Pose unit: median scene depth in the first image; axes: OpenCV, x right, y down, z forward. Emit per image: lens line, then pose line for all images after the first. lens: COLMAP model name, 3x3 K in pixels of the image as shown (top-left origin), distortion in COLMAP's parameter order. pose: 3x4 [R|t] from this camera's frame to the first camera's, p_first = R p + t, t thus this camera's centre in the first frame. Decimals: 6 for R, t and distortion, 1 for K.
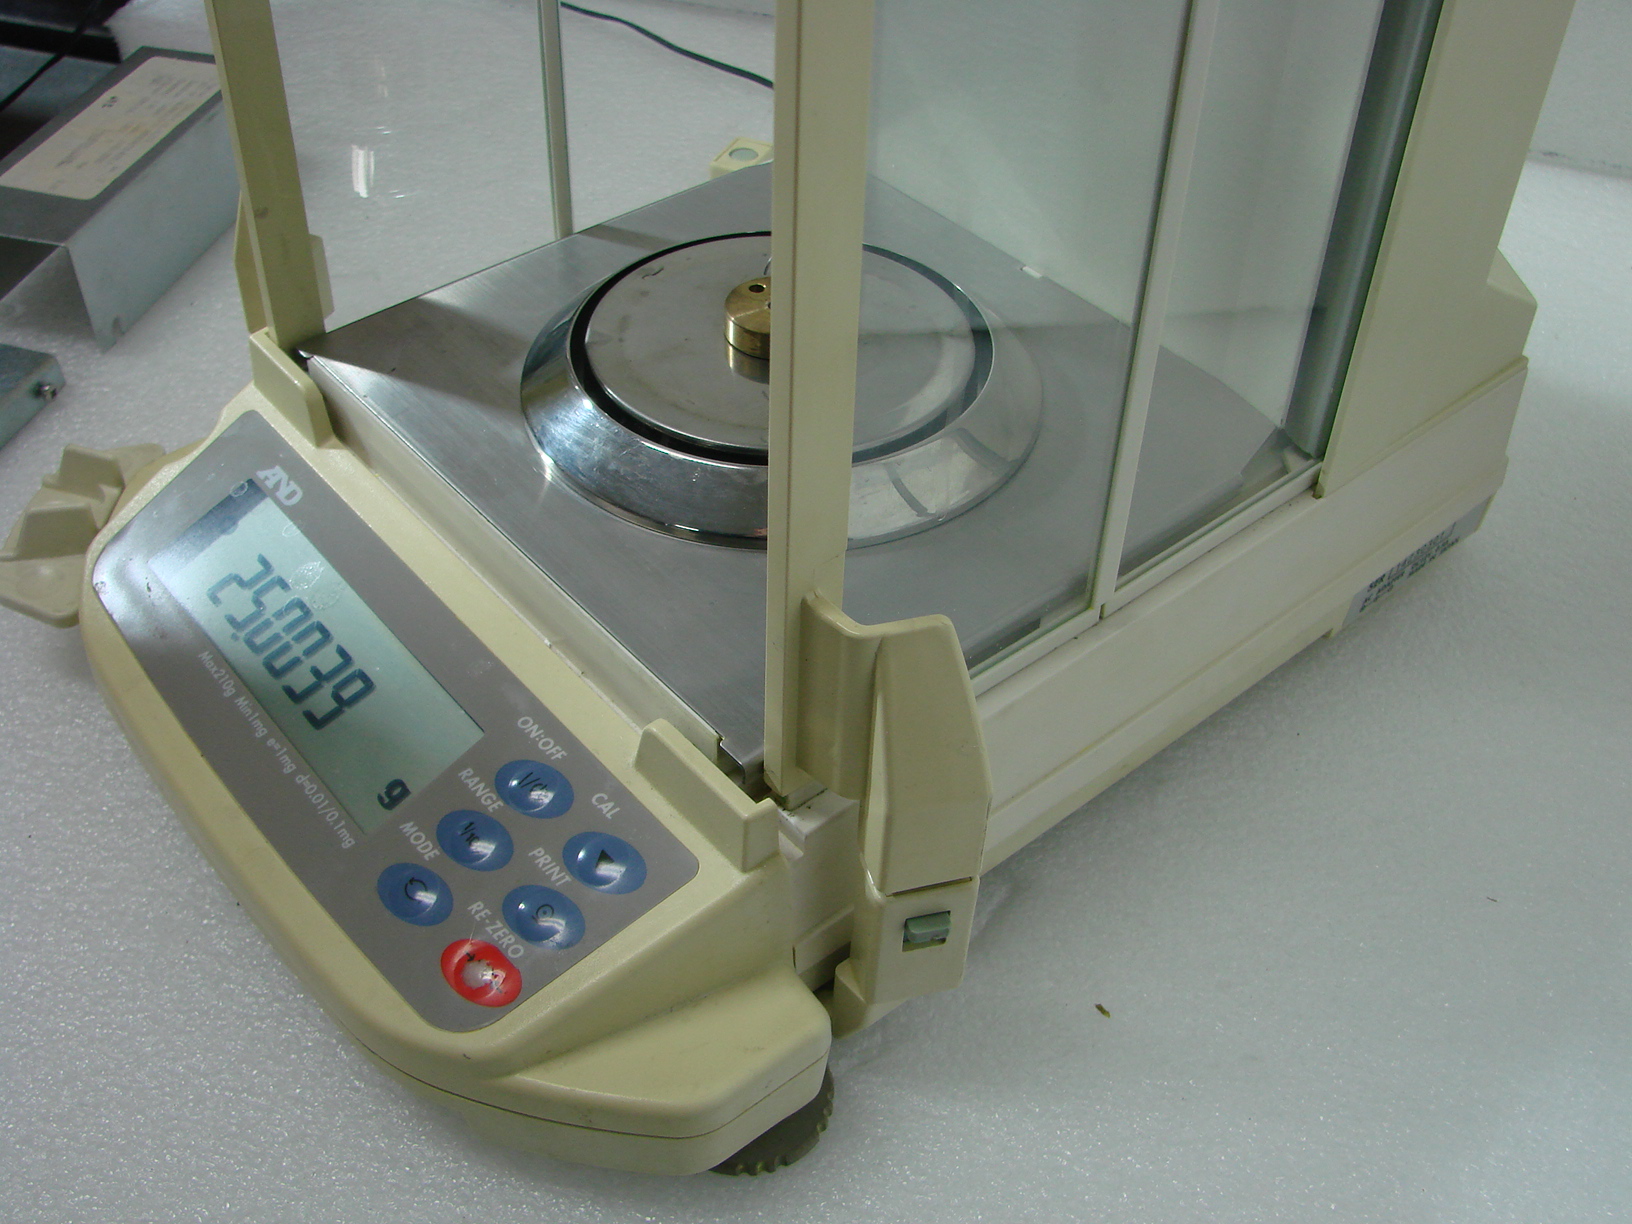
lens RADIAL K [[1740.4, 0, 799.9], [0, 1740.4, 623.5], [0, 0, 1]] dist [-0.149798, 0.000000]
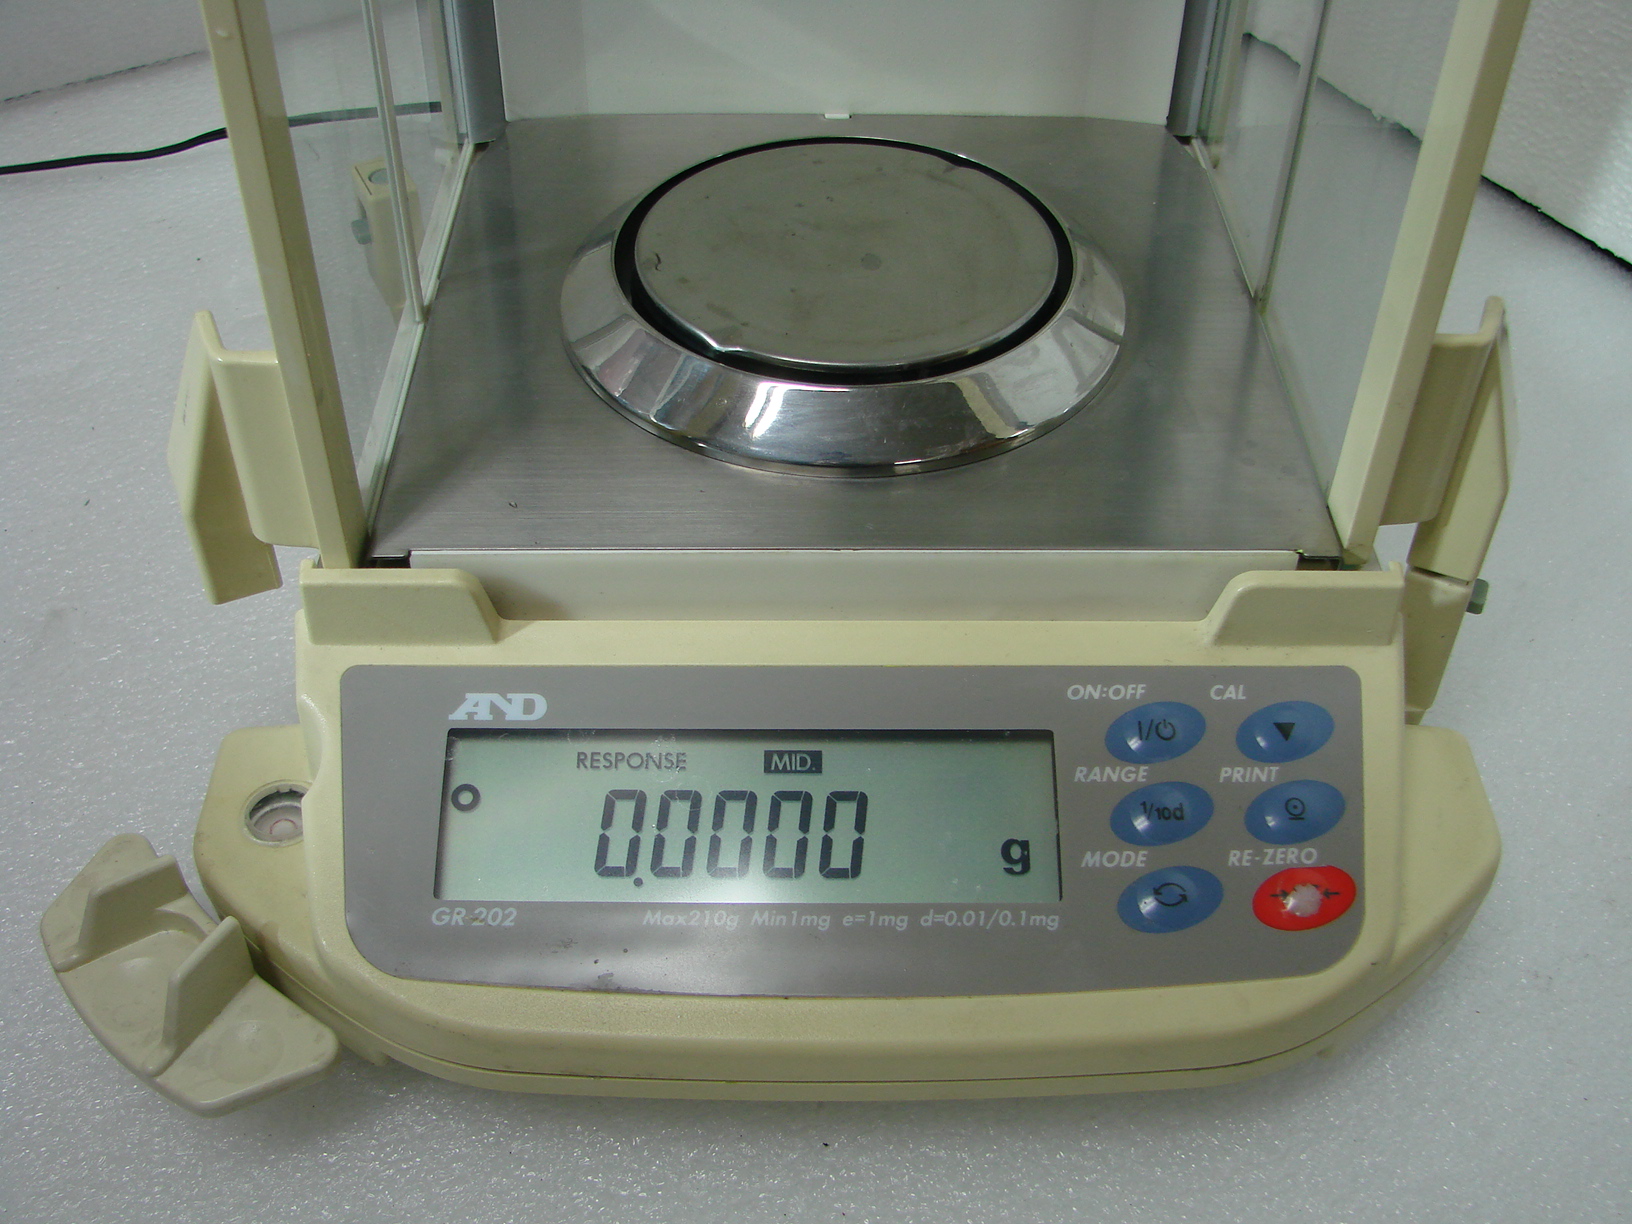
lens RADIAL K [[1740.4, 0, 823.9], [0, 1740.4, 617.6], [0, 0, 1]] dist [-0.149798, 0.000000]
pose [[0.627257, -0.545917, 0.555448, -0.681886], [0.528434, 0.822239, 0.211379, -0.220510], [-0.572107, 0.160928, 0.804236, 0.338387]]
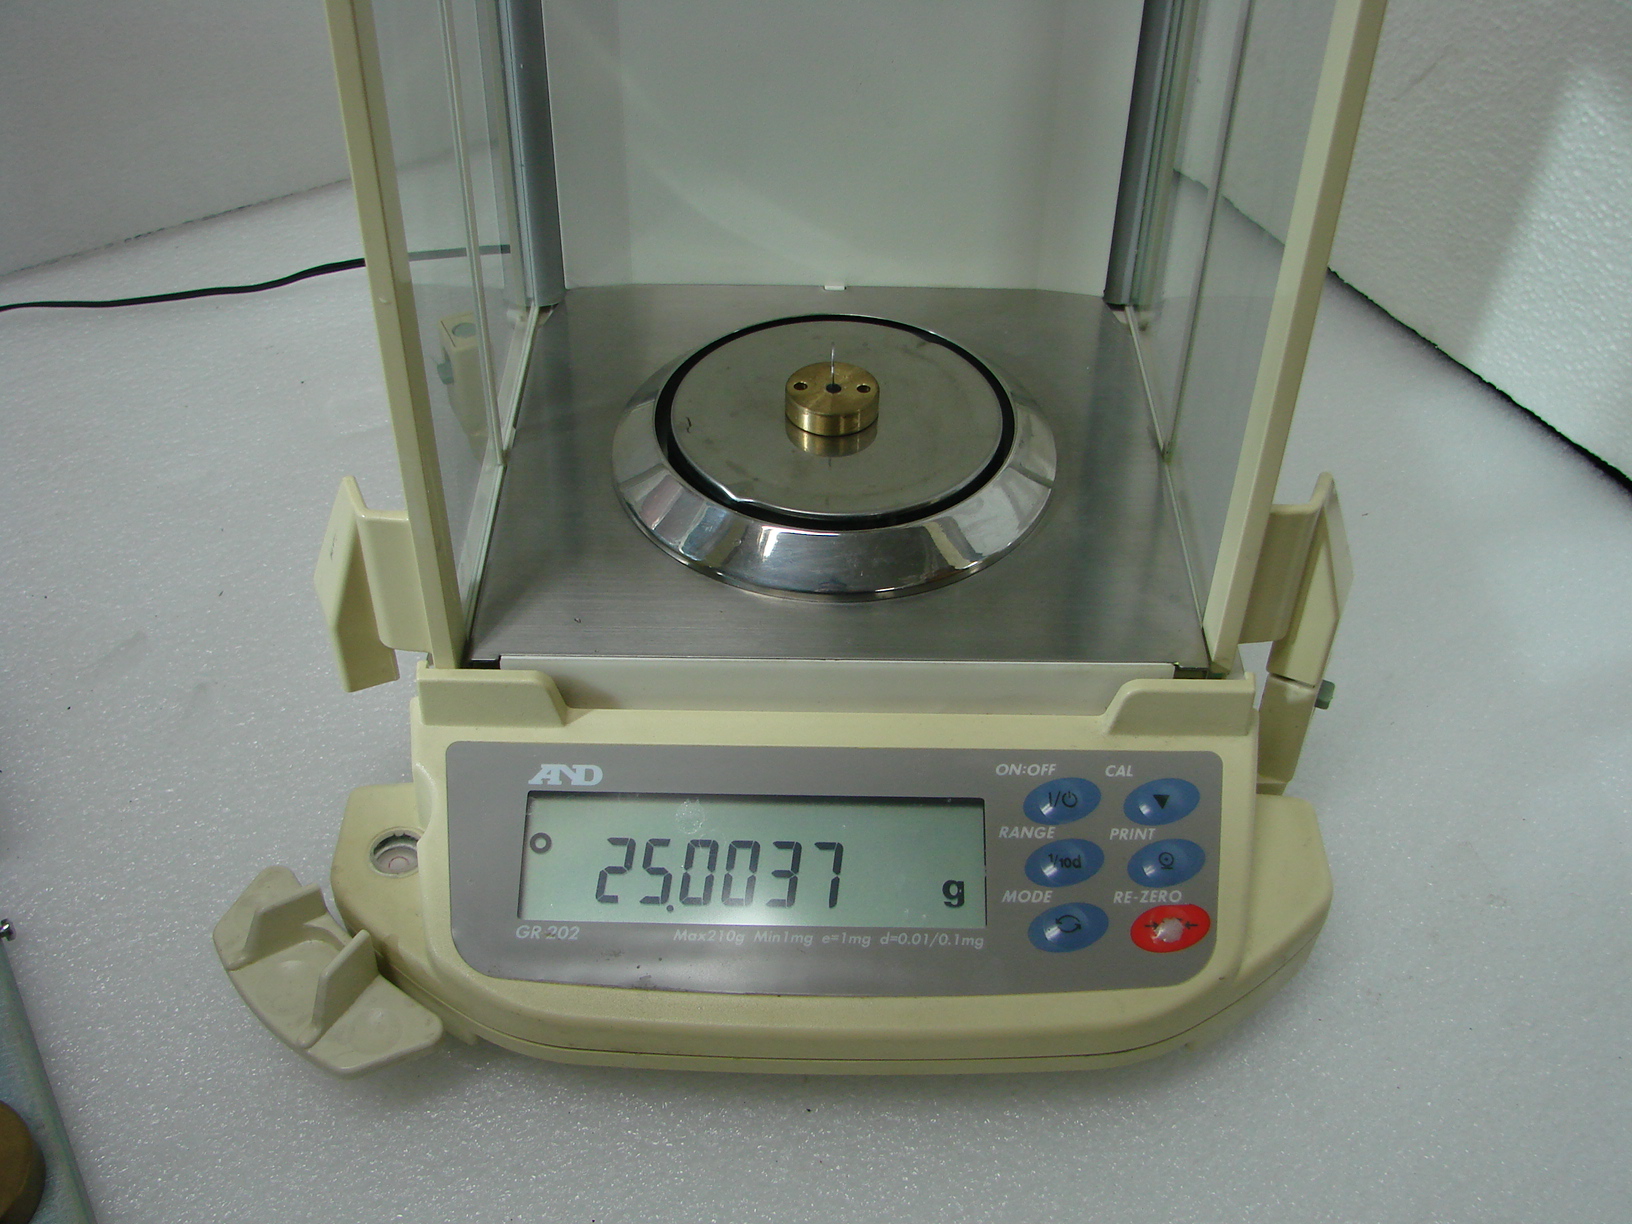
lens RADIAL K [[1740.4, 0, 814.5], [0, 1740.4, 614.4], [0, 0, 1]] dist [-0.149798, 0.000000]
pose [[0.642742, -0.528641, 0.554456, -0.799773], [0.521412, 0.832124, 0.188943, -0.304361], [-0.561259, 0.167658, 0.810481, 0.098934]]
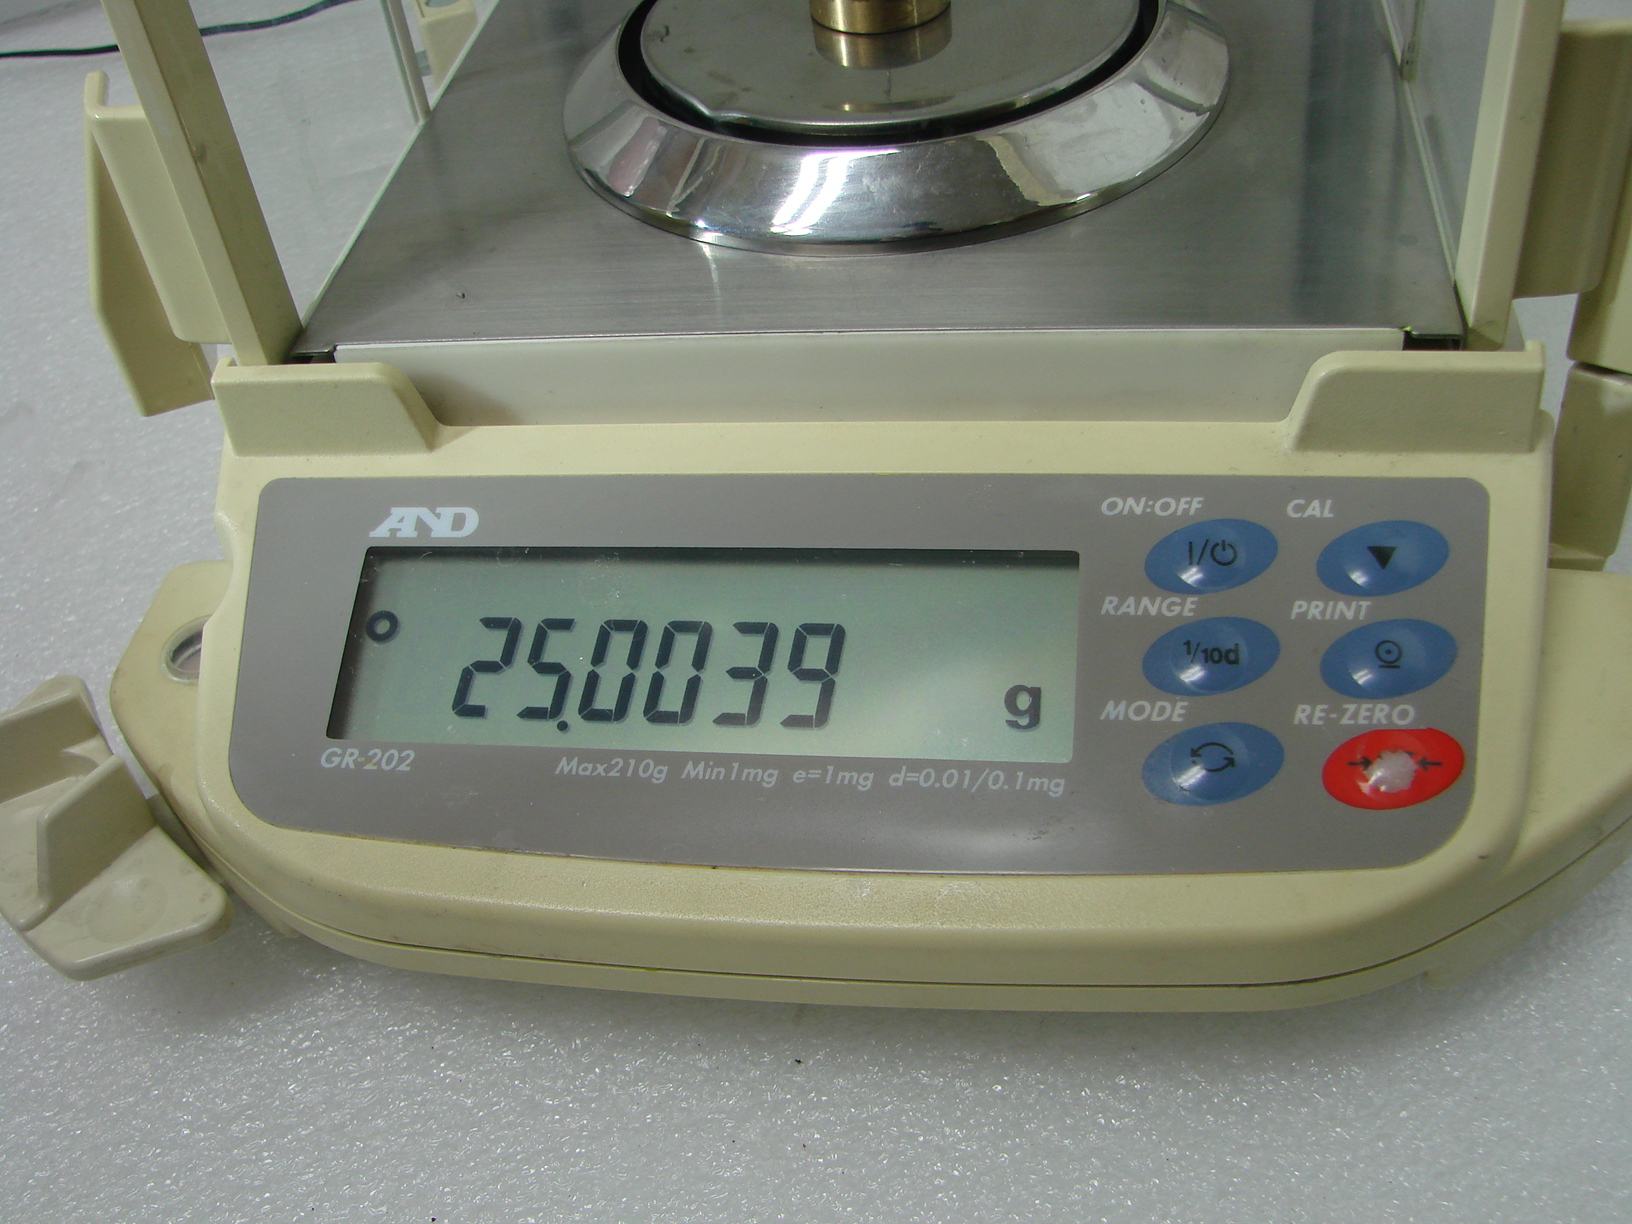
lens RADIAL K [[1740.4, 0, 820.4], [0, 1740.4, 610.6], [0, 0, 1]] dist [-0.149798, 0.000000]
pose [[0.728093, -0.540980, 0.420977, -0.540044], [0.551101, 0.827179, 0.109826, -0.048316], [-0.407637, 0.152037, 0.900398, 0.403545]]
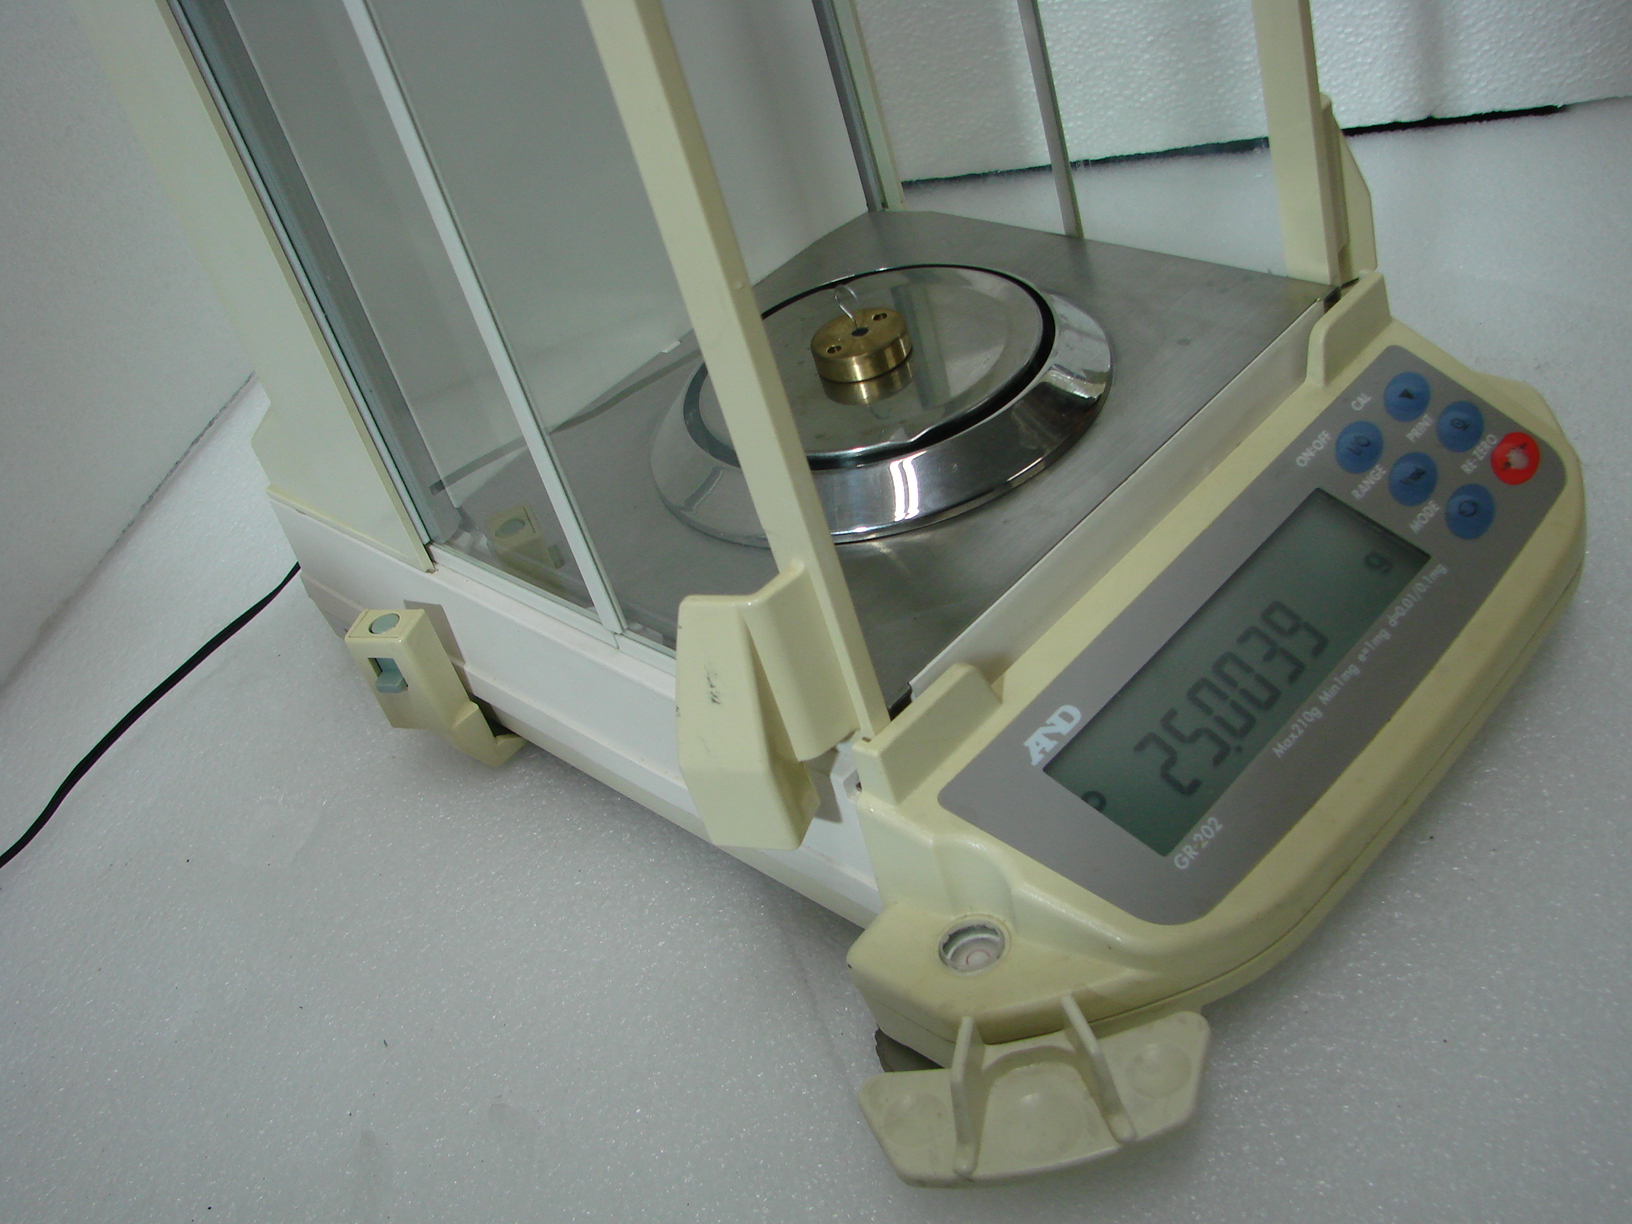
lens RADIAL K [[1740.4, 0, 826.4], [0, 1740.4, 612.4], [0, 0, 1]] dist [-0.149798, 0.000000]
pose [[-0.113858, -0.603045, 0.789540, -1.065684], [0.838962, 0.367308, 0.401531, -0.622991], [-0.532145, 0.708112, 0.464111, 0.671442]]
